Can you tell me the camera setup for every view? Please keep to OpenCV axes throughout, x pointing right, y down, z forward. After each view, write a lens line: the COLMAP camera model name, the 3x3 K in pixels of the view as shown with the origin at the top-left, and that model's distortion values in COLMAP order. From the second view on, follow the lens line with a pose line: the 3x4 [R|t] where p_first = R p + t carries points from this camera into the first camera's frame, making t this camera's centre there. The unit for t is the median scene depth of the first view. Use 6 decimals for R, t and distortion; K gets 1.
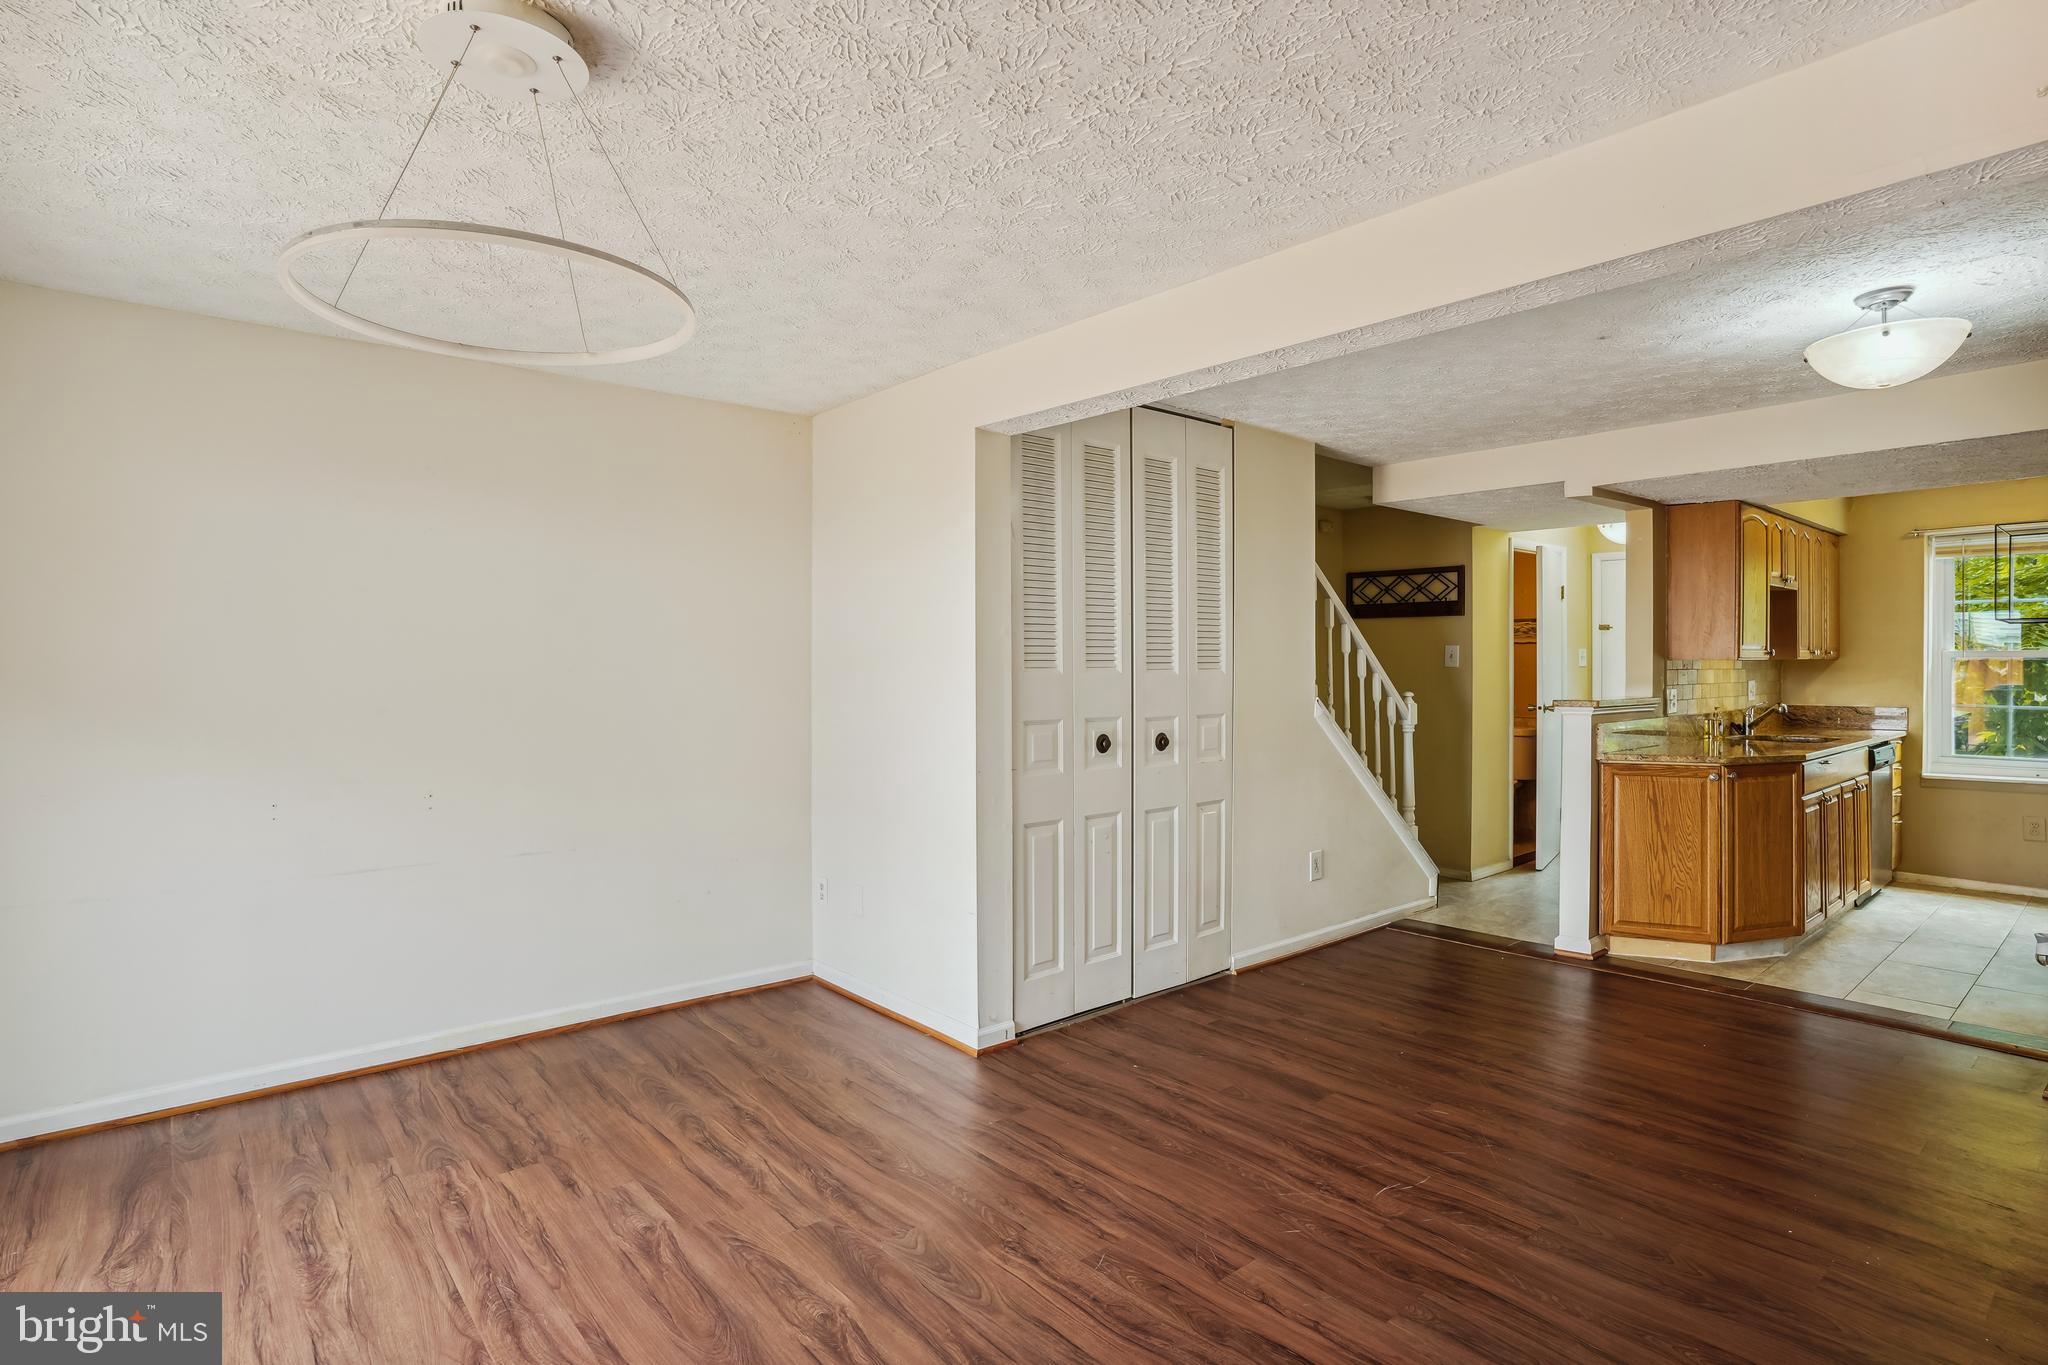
lens RADIAL K [[1028.9, 0, 1030.6], [0, 1028.9, 669.7], [0, 0, 1]] dist [-0.067119, 0.035268]
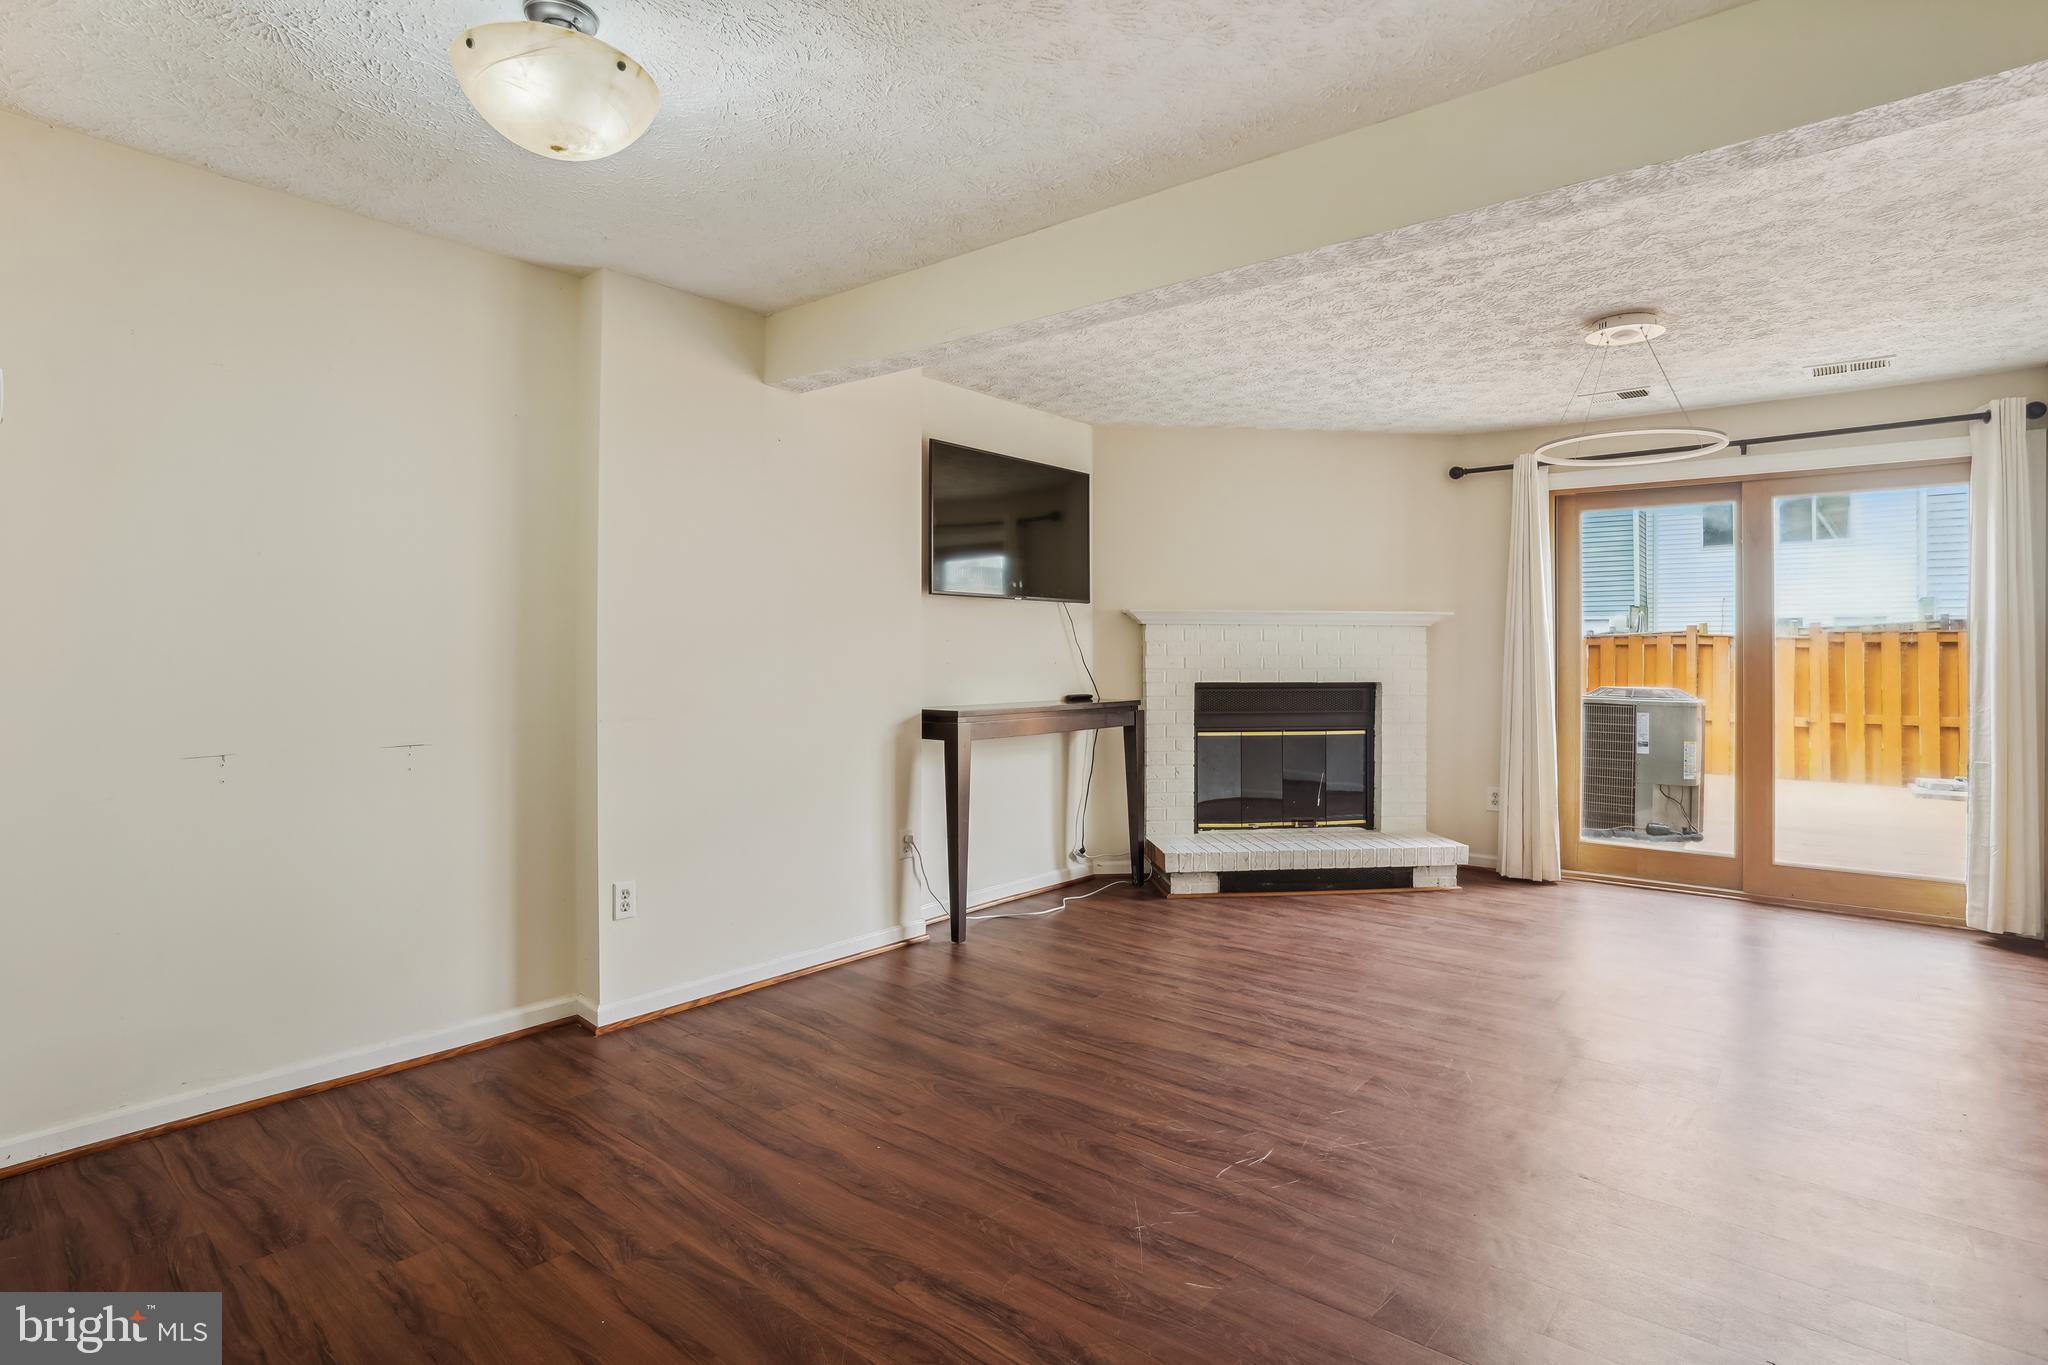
lens RADIAL K [[1045.7, 0, 1018.5], [0, 1045.7, 648.1], [0, 0, 1]] dist [-0.067518, 0.031635]
pose [[-0.985356, -0.006315, -0.170392, 0.474735], [-0.005299, 0.999965, -0.006420, 0.035931], [0.170427, -0.005423, -0.985355, 1.219326]]
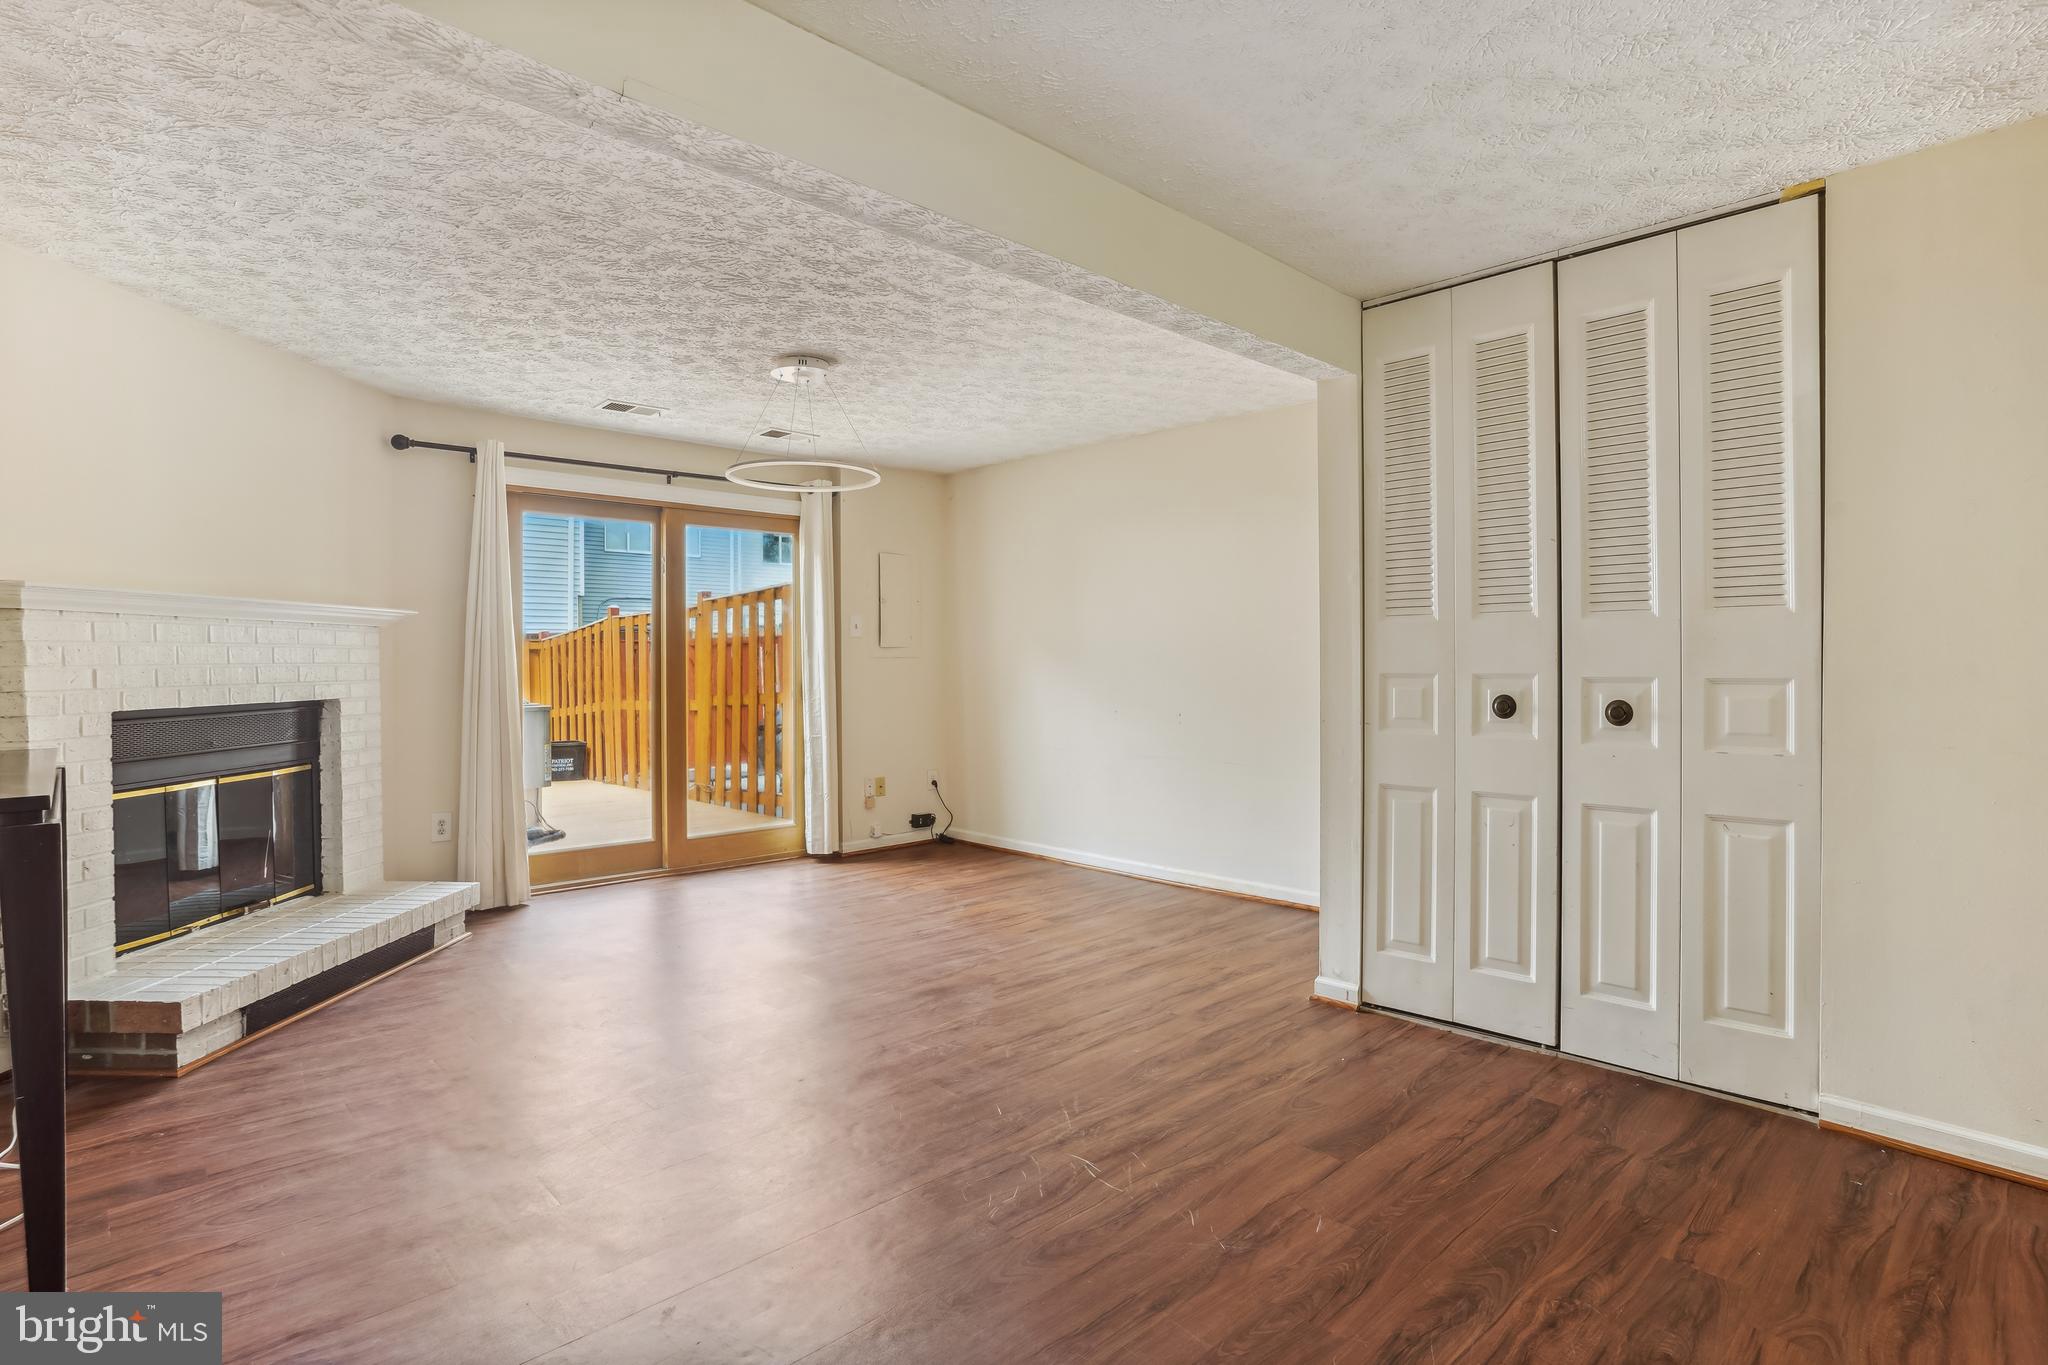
lens RADIAL K [[1028.9, 0, 1030.6], [0, 1028.9, 669.7], [0, 0, 1]] dist [-0.067119, 0.035268]
pose [[0.062905, 0.007545, -0.997991, 0.824888], [0.003640, 0.999963, 0.007790, 0.034950], [0.998013, -0.004123, 0.062876, 0.574260]]
